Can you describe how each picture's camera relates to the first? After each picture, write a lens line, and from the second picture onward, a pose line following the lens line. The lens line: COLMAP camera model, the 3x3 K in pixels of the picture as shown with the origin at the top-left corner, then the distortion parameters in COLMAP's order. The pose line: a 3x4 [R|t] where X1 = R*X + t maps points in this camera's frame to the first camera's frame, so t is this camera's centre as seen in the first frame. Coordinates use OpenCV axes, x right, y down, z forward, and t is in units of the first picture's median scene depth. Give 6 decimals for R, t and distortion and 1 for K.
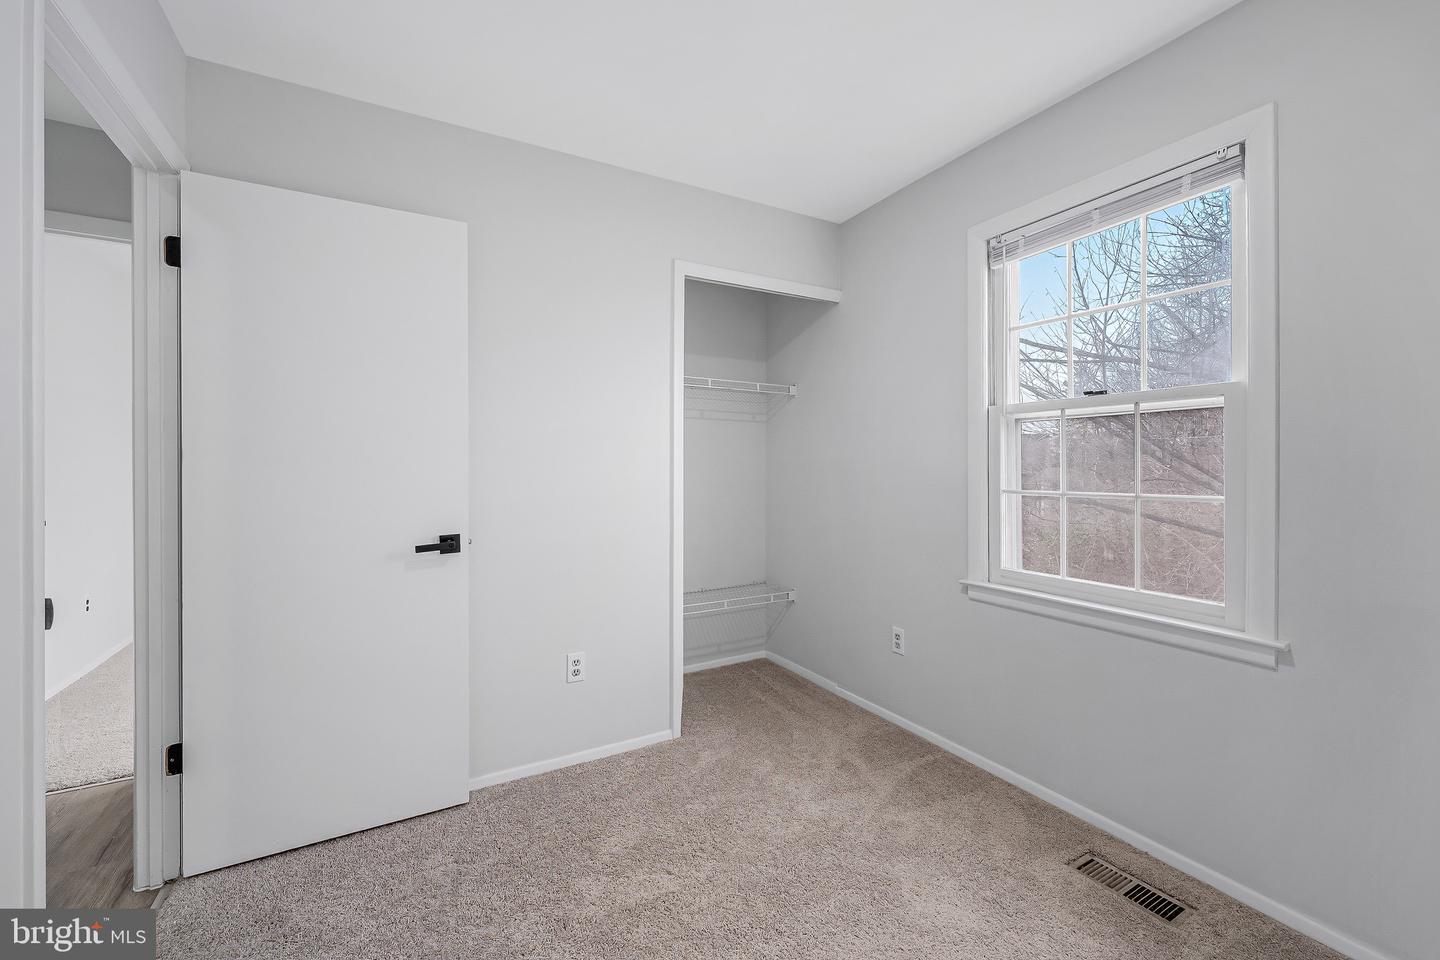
lens RADIAL K [[578.7, 0, 725.2], [0, 578.7, 474.5], [0, 0, 1]] dist [0.000871, -0.000204]
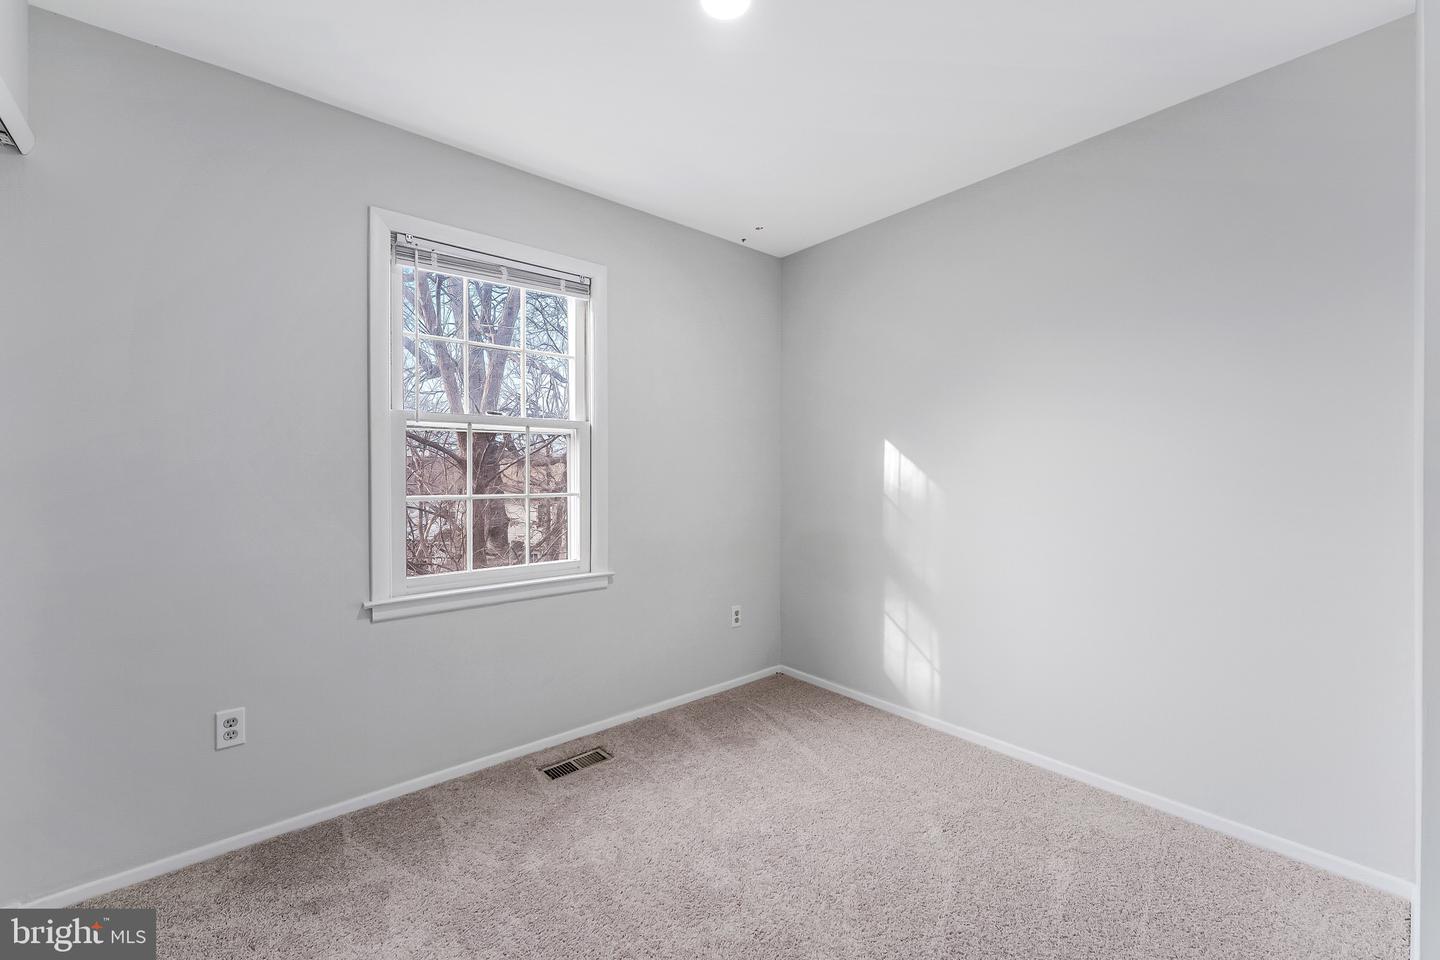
lens RADIAL K [[578.7, 0, 725.2], [0, 578.7, 474.5], [0, 0, 1]] dist [0.000871, -0.000204]
pose [[-0.188821, -0.008390, 0.981976, -0.628086], [0.011530, 0.999876, 0.010760, -0.017482], [-0.981944, 0.013353, -0.188701, 0.717546]]
